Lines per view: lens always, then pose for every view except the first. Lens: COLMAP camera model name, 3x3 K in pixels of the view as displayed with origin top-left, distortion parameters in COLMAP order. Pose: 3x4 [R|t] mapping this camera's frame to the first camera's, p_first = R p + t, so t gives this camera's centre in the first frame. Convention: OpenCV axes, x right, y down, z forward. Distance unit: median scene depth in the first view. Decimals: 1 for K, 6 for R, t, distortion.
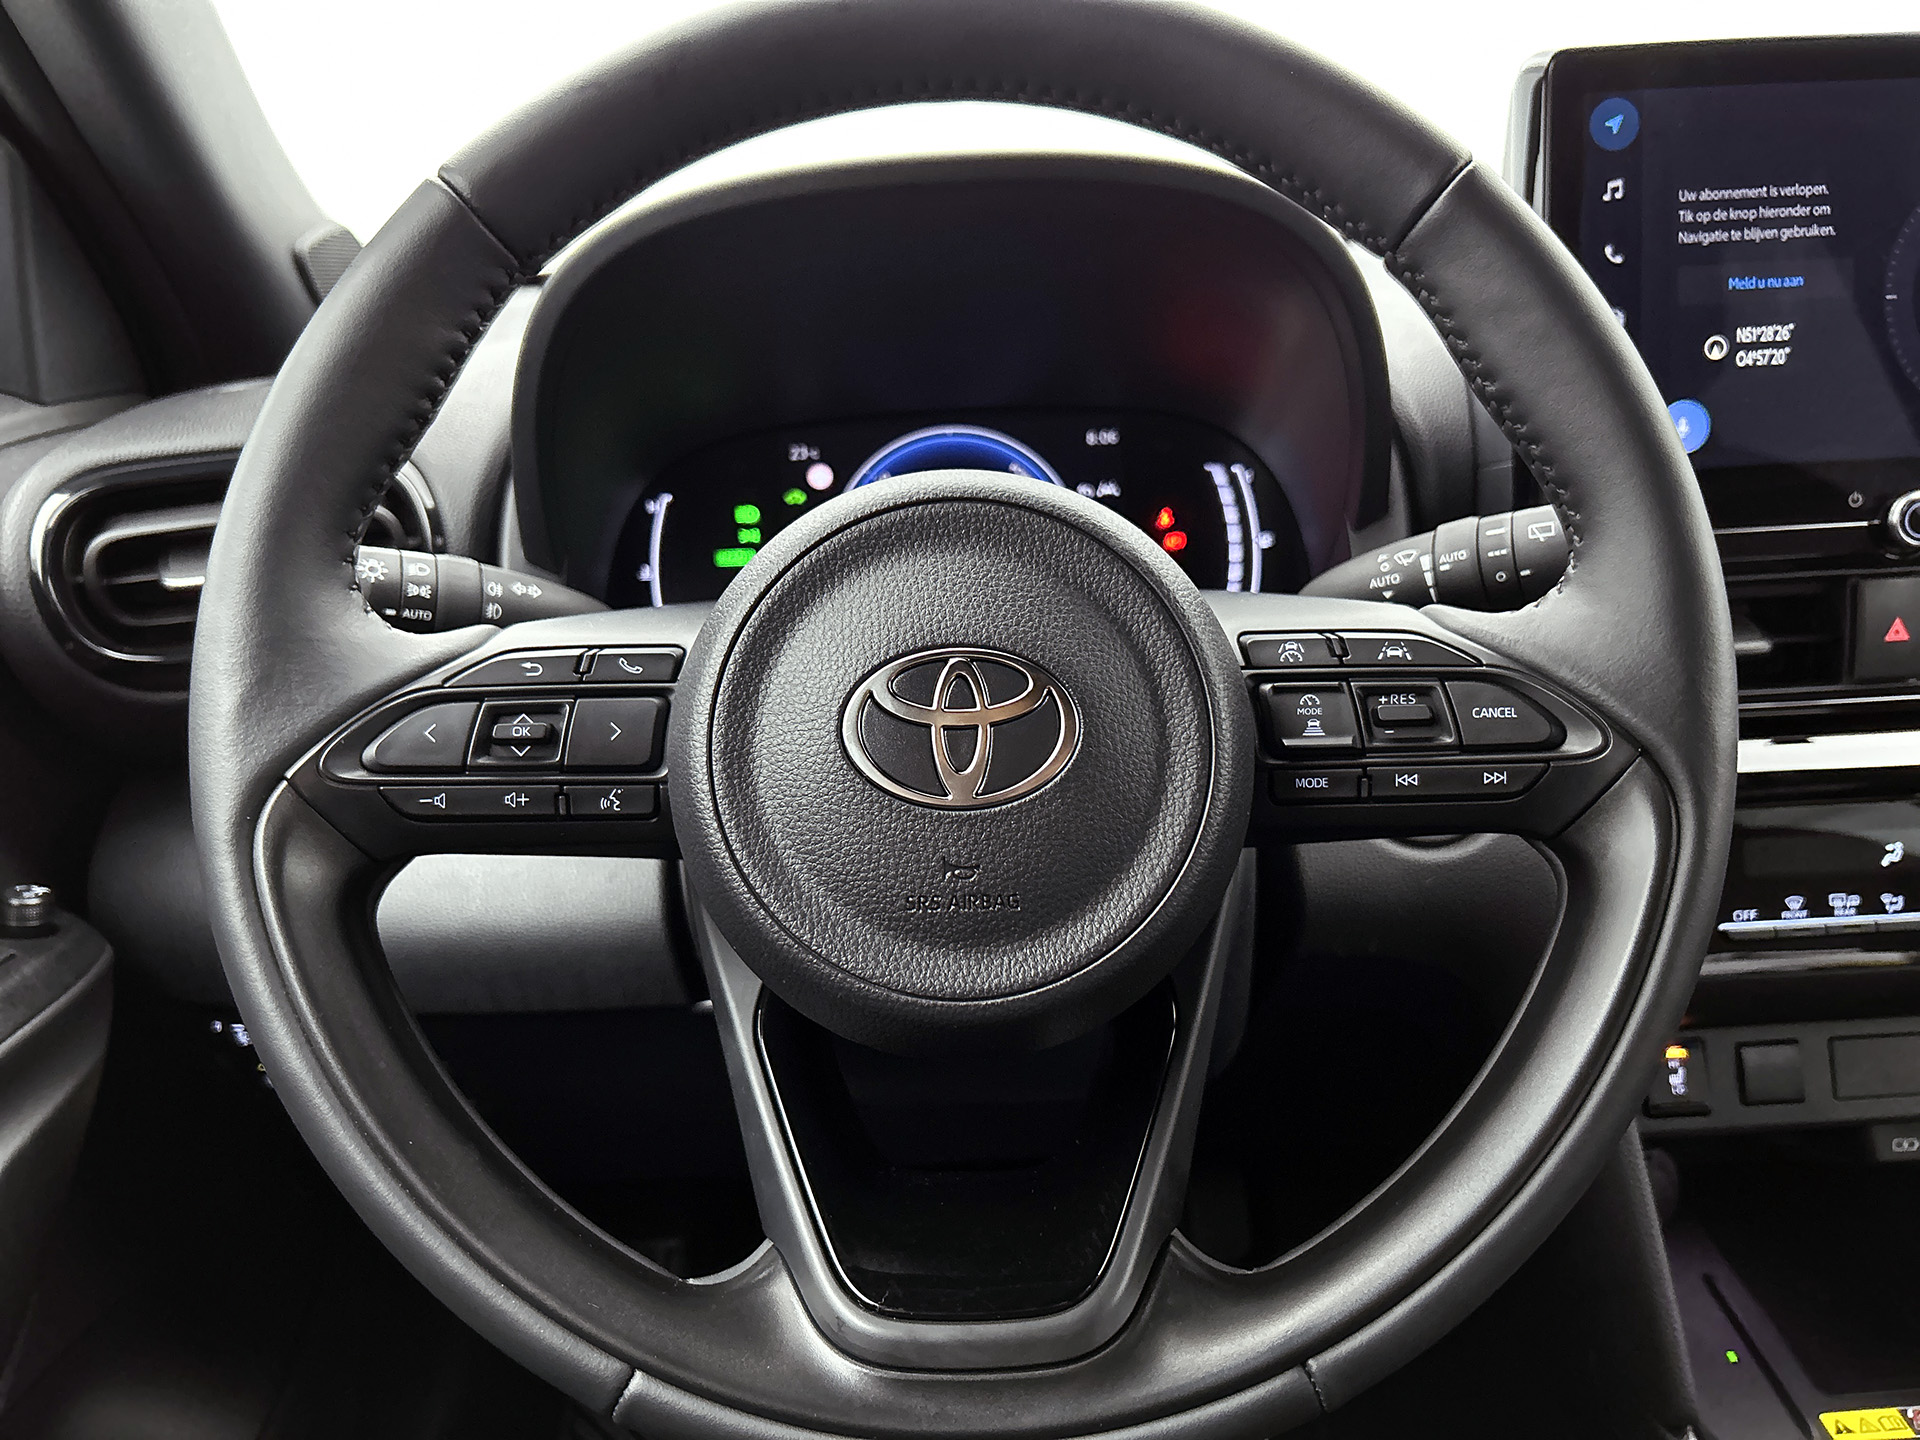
lens RADIAL K [[1470.7, 0, 960.8], [0, 1470.7, 722.3], [0, 0, 1]] dist [0.044527, -0.051066]
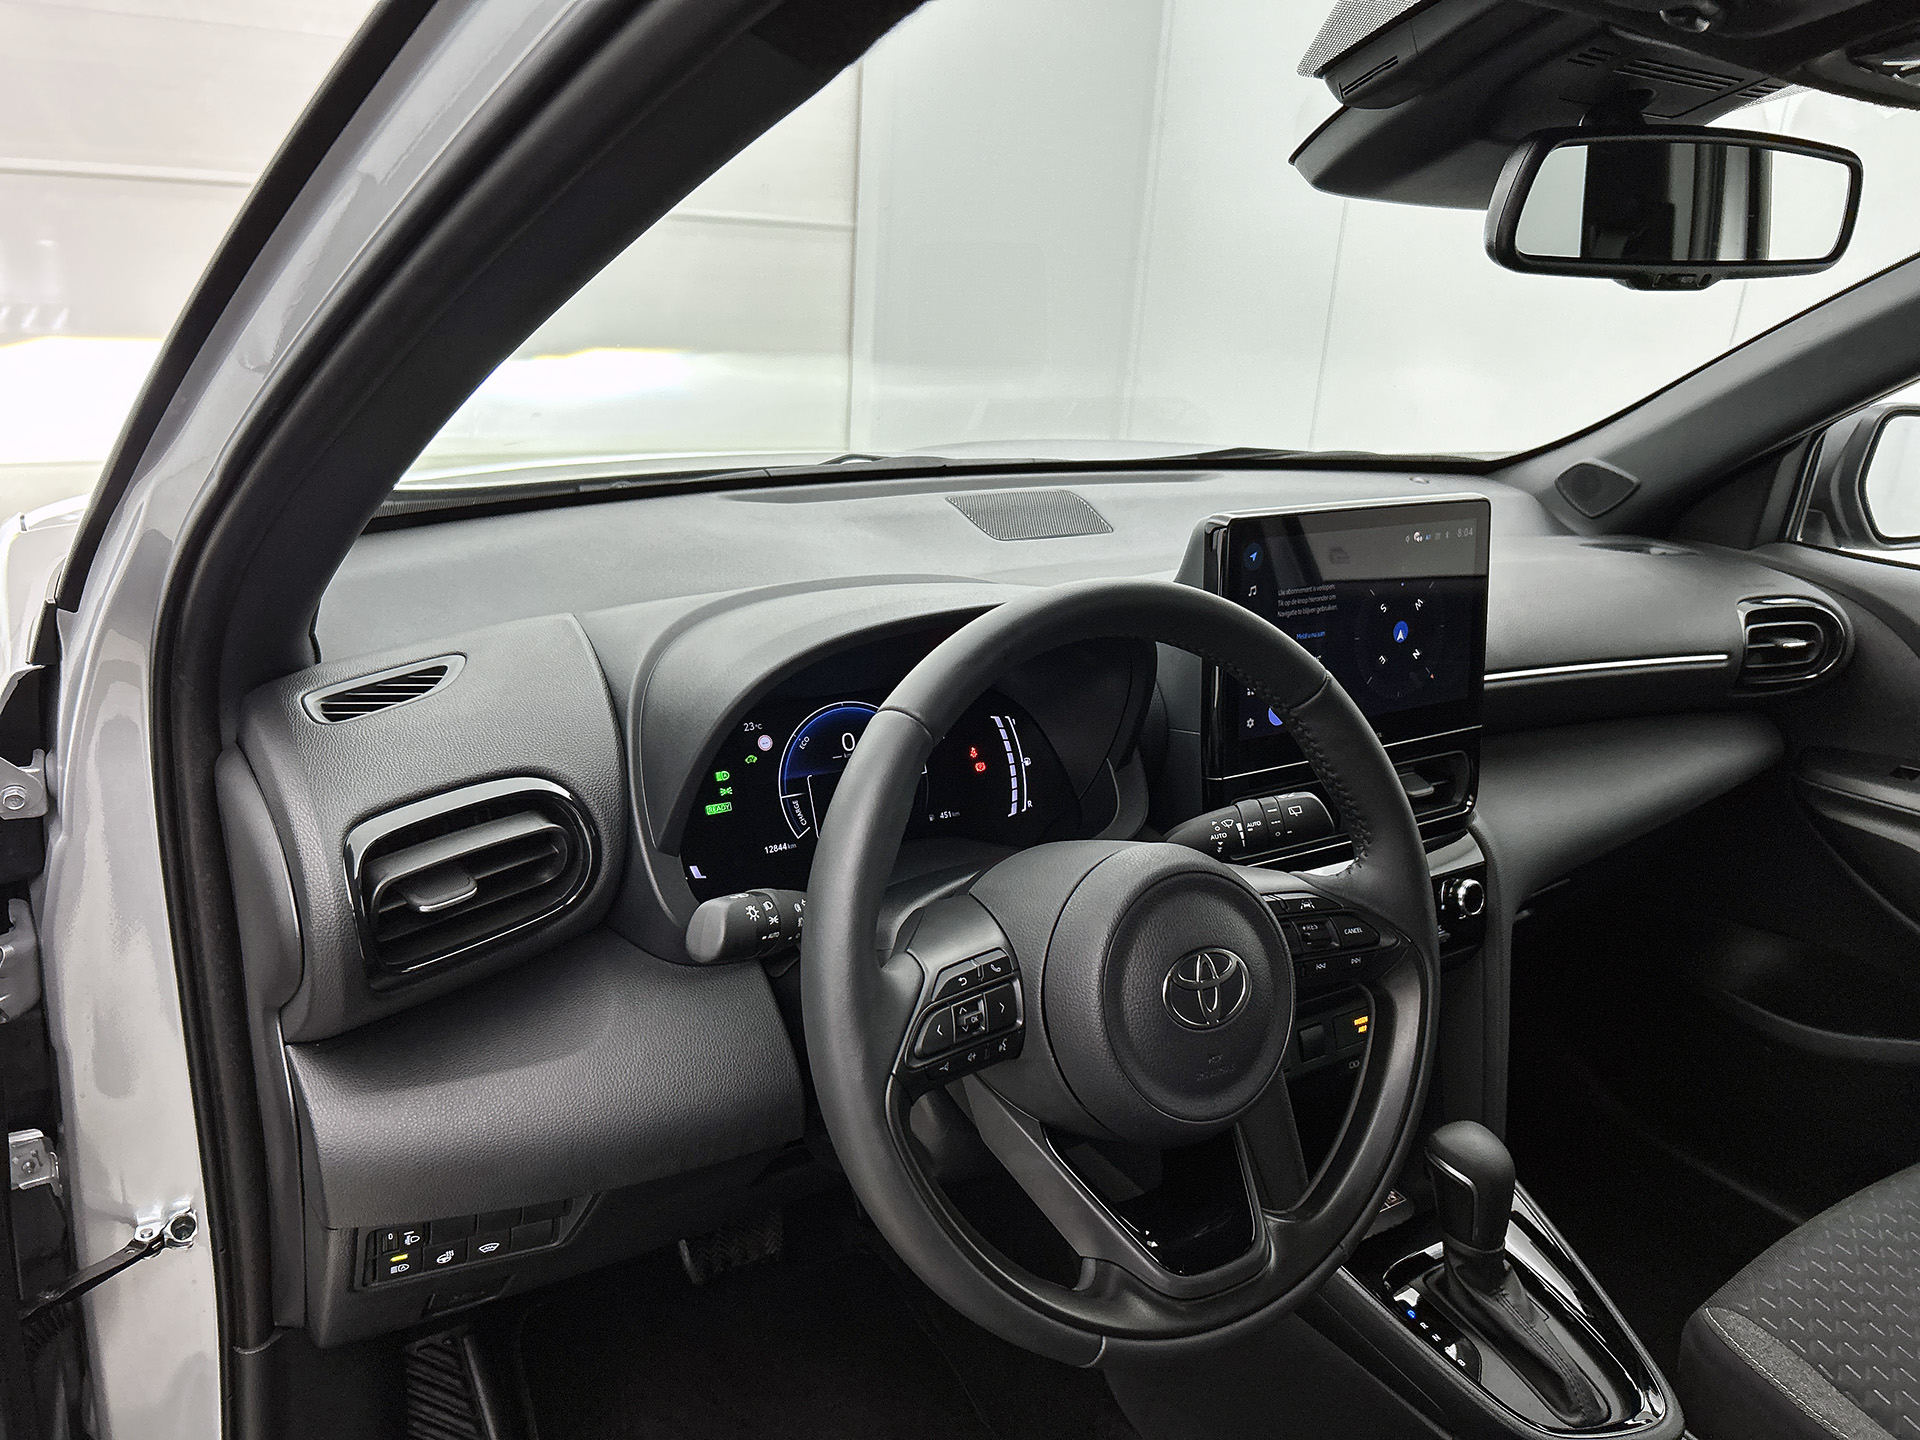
lens RADIAL K [[1470.7, 0, 950.2], [0, 1470.7, 746.1], [0, 0, 1]] dist [0.044527, -0.051066]
pose [[0.846132, -0.083216, 0.526437, -1.227182], [0.056433, 0.996172, 0.066765, -0.442686], [-0.529977, -0.026783, 0.847589, -0.513284]]
